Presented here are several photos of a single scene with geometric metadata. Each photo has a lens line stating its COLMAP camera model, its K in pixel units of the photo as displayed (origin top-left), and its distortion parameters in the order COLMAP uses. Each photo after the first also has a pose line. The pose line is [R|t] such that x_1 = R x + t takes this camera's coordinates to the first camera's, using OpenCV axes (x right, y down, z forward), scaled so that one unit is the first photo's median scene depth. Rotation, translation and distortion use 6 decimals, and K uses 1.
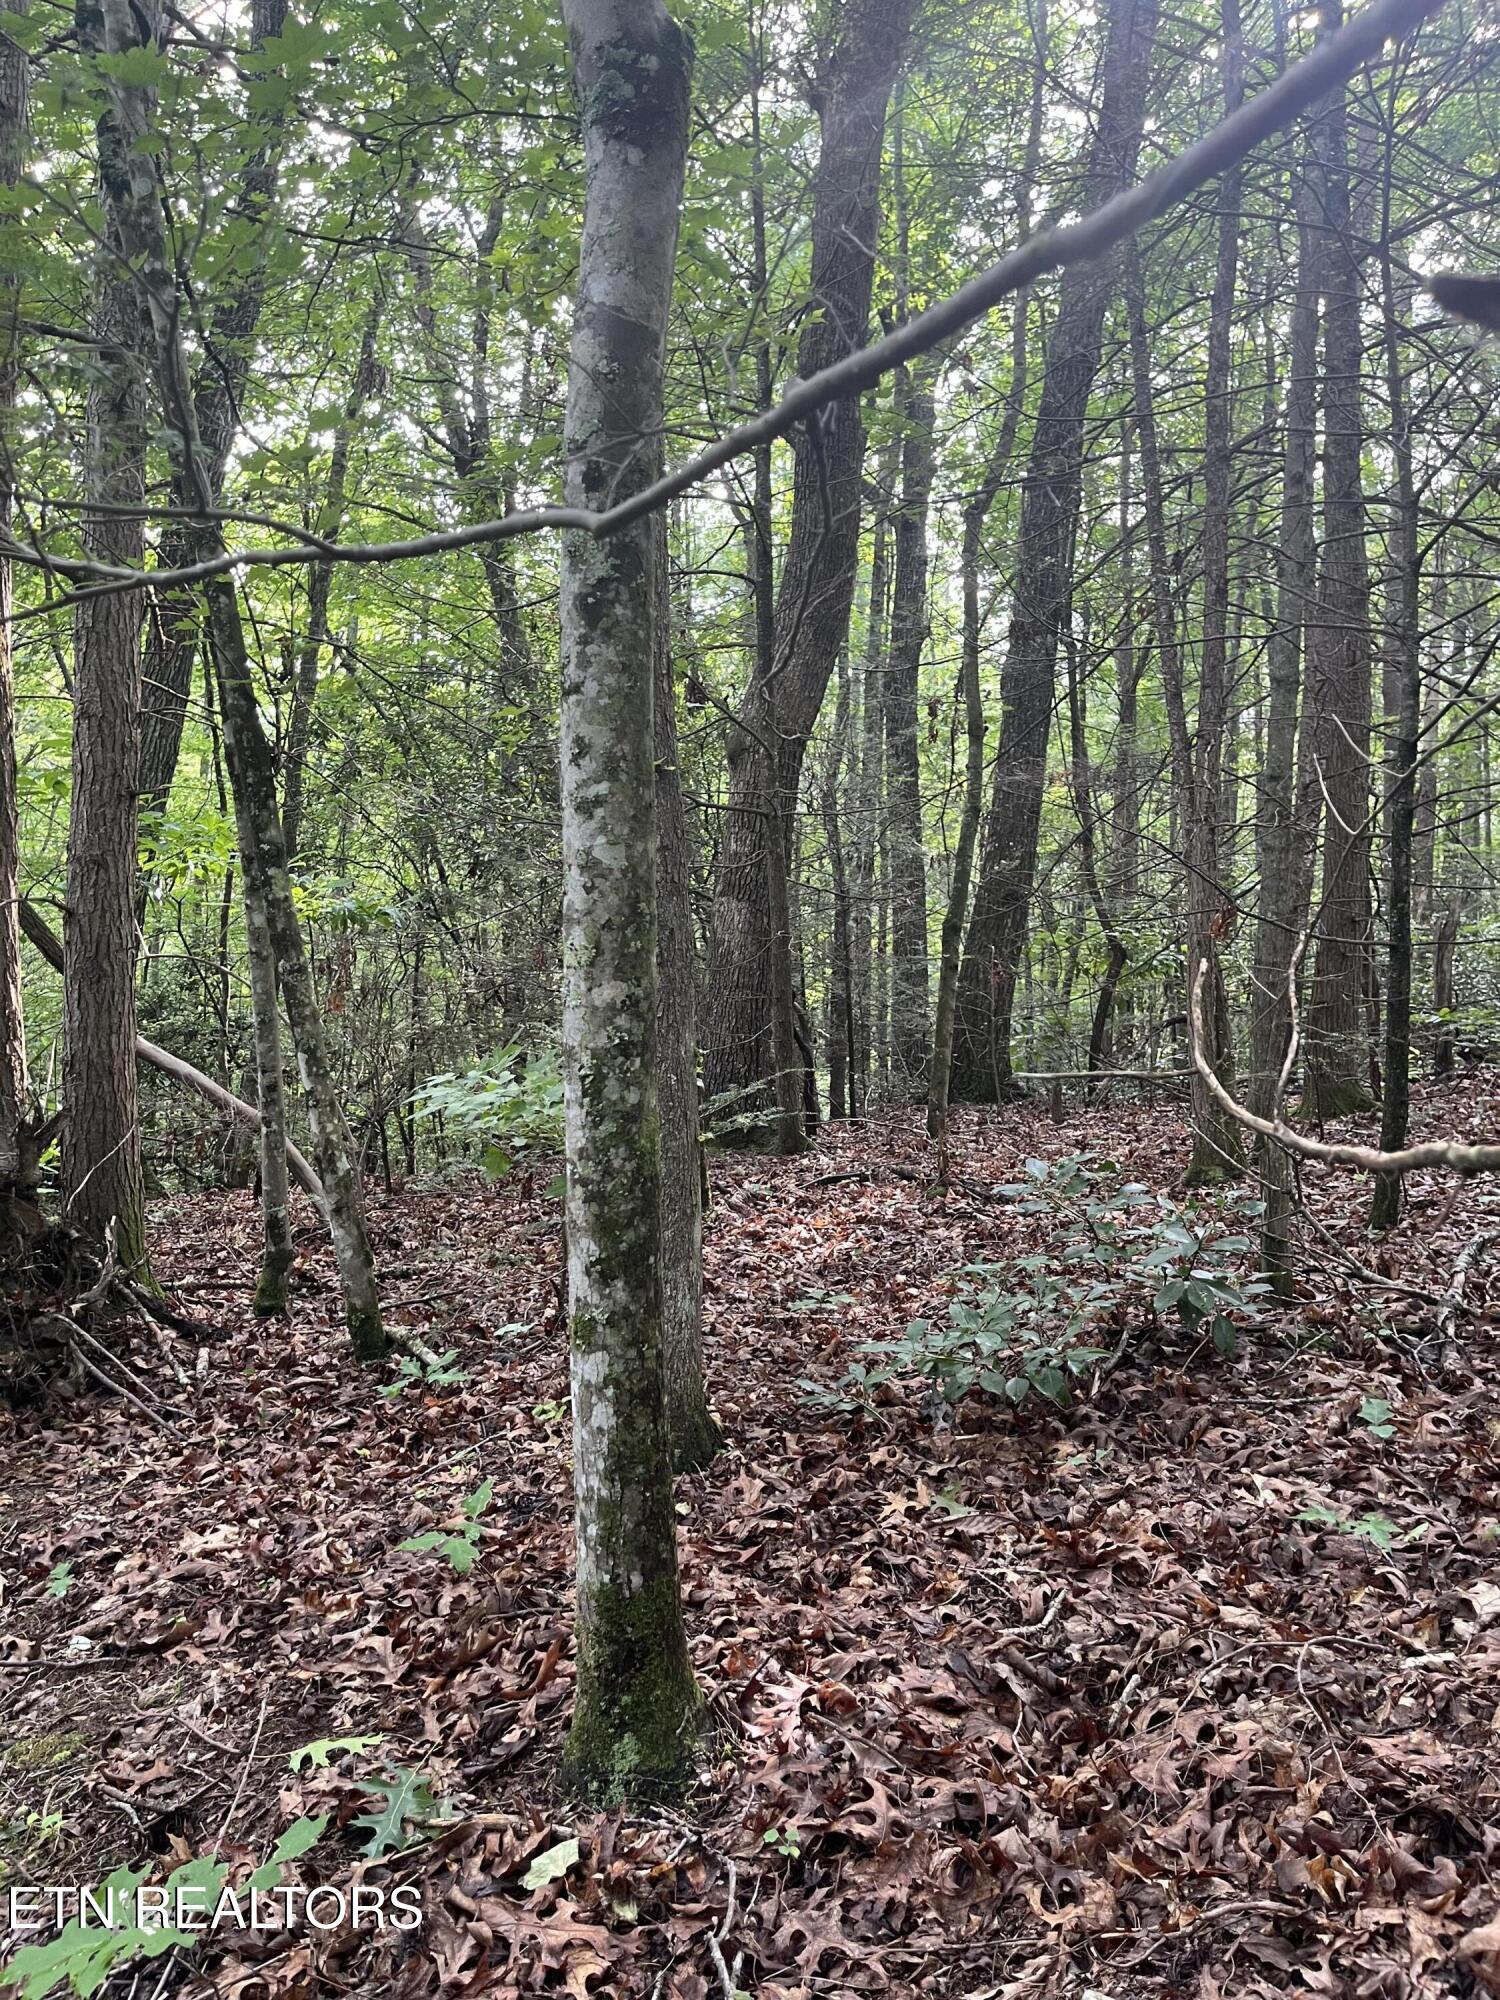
lens RADIAL K [[1498.5, 0, 739.1], [0, 1498.5, 994.5], [0, 0, 1]] dist [0.054331, -0.074183]
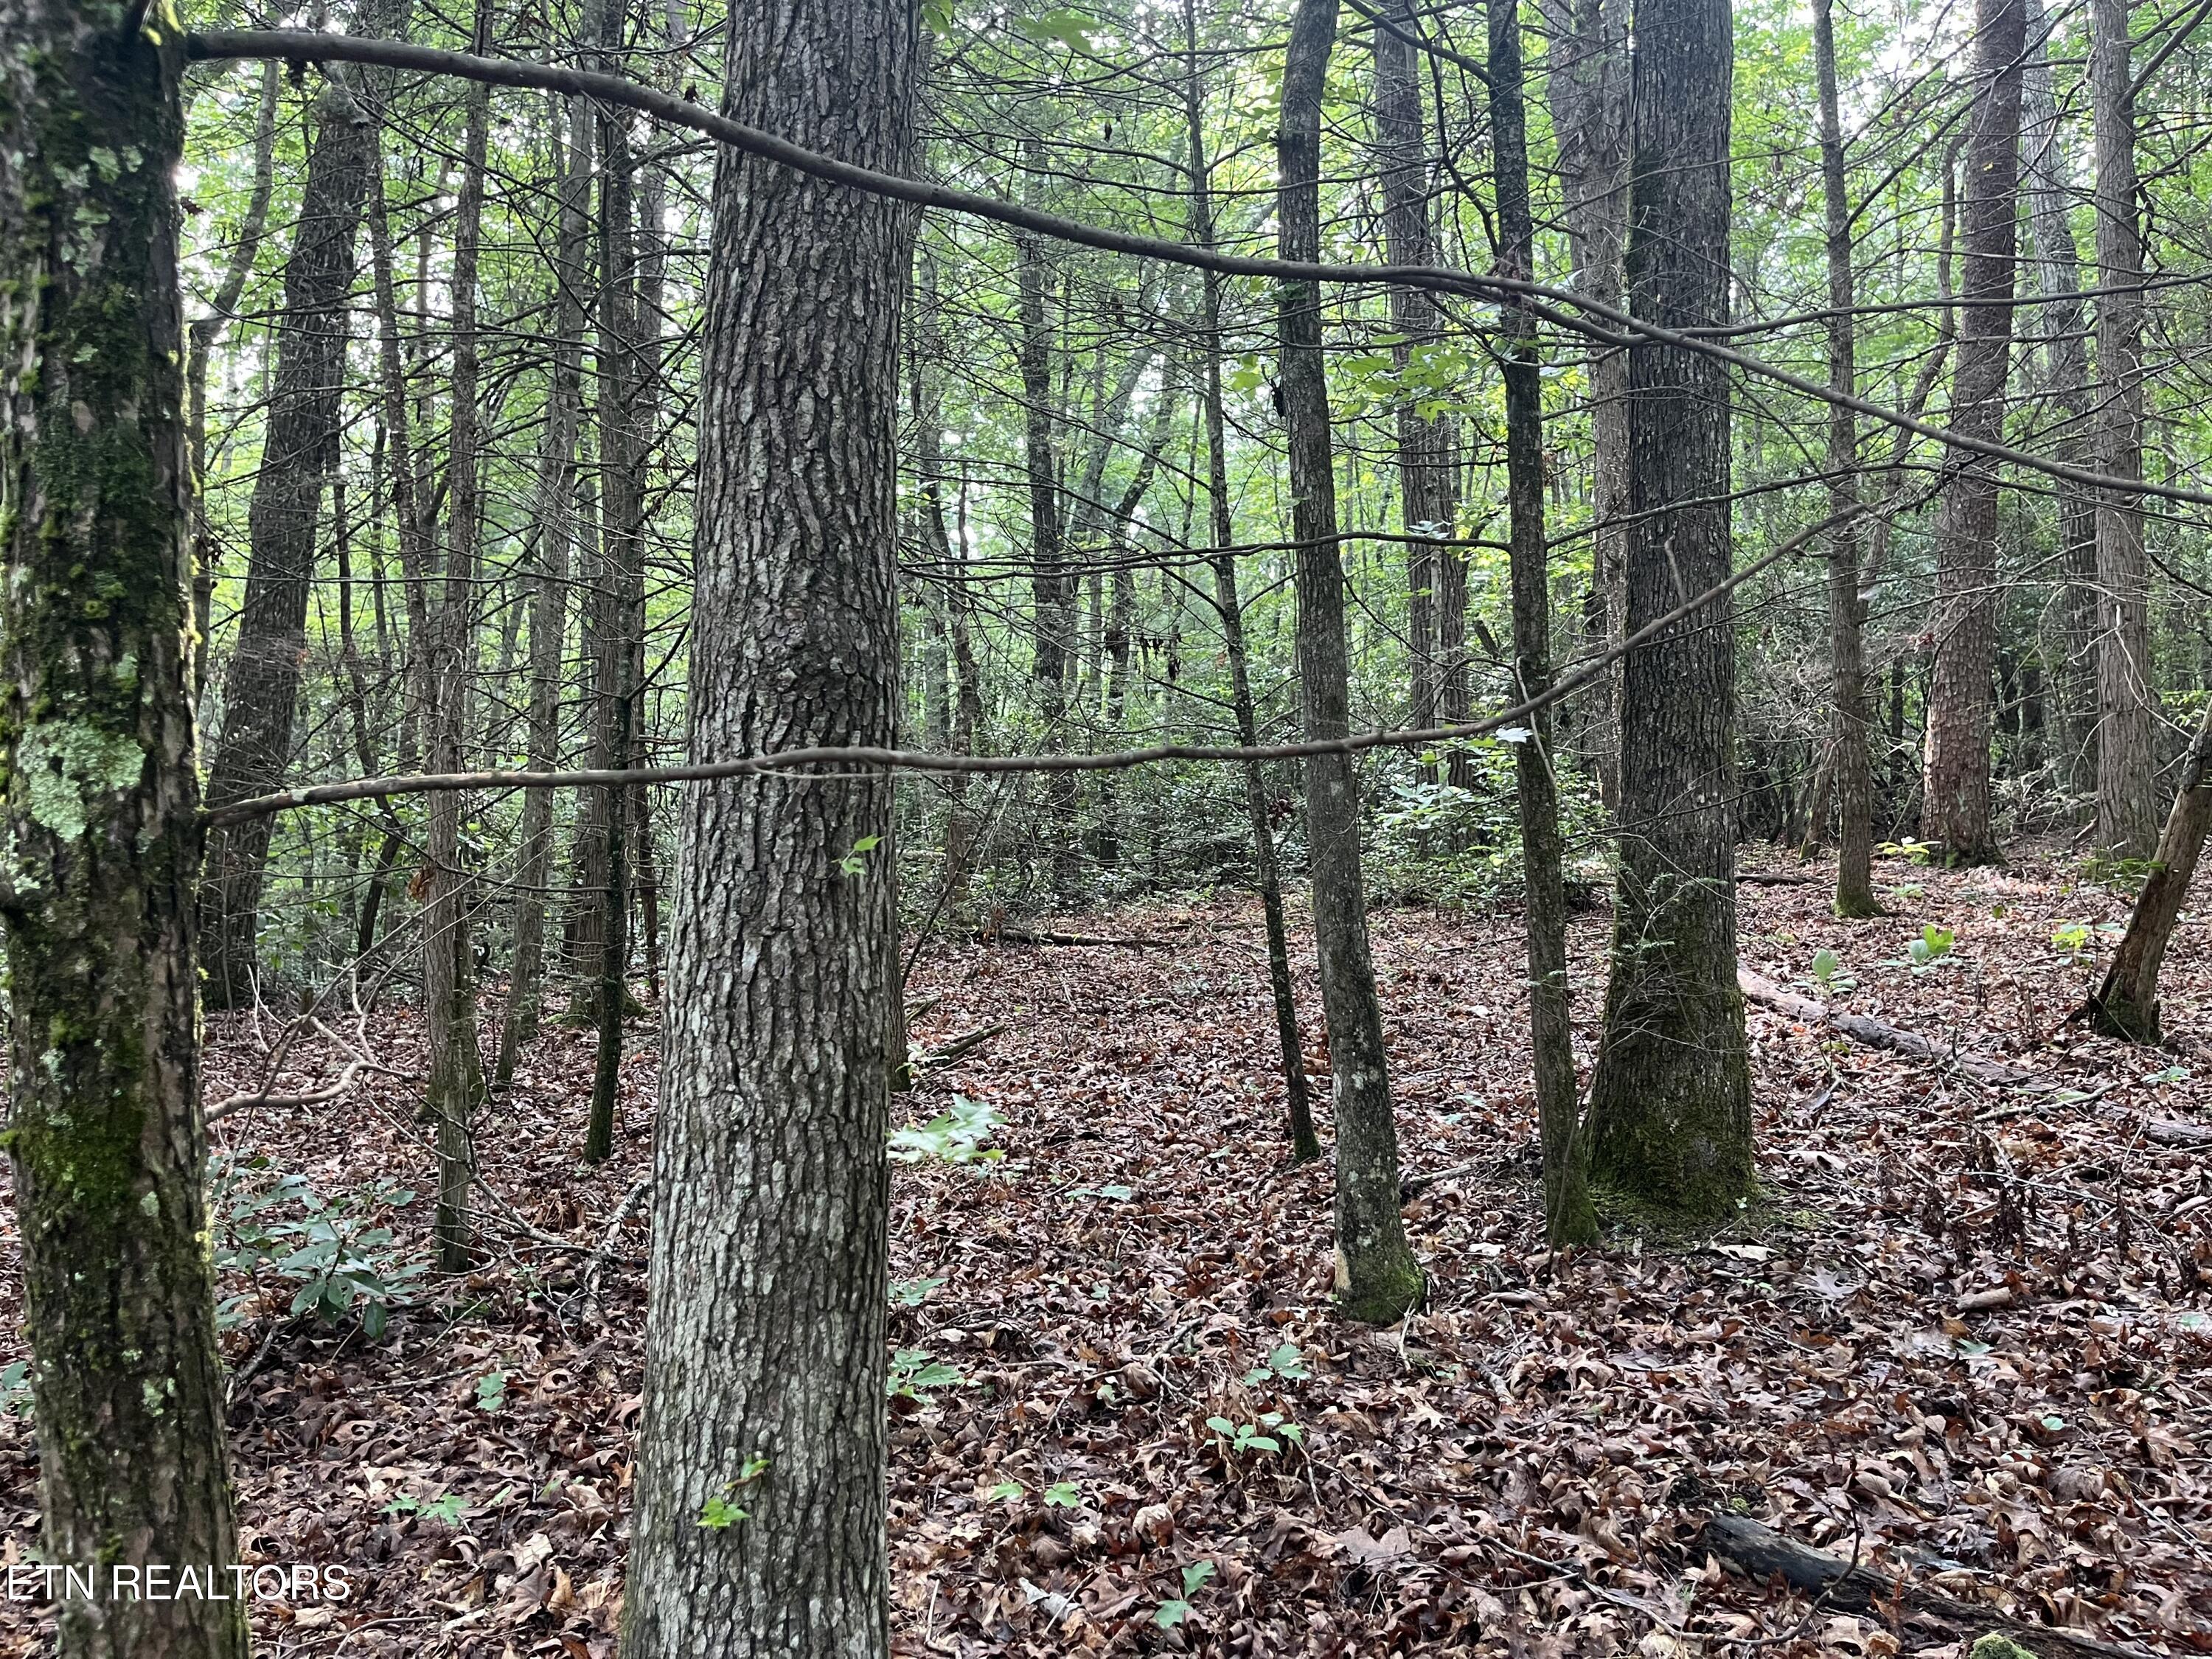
lens RADIAL K [[1657.3, 0, 1112.6], [0, 1657.3, 834.7], [0, 0, 1]] dist [0.054331, -0.074183]
pose [[0.804686, 0.016515, 0.593471, 0.052127], [-0.012846, 0.999863, -0.010406, -0.113029], [-0.593562, 0.000749, 0.804788, -0.240116]]
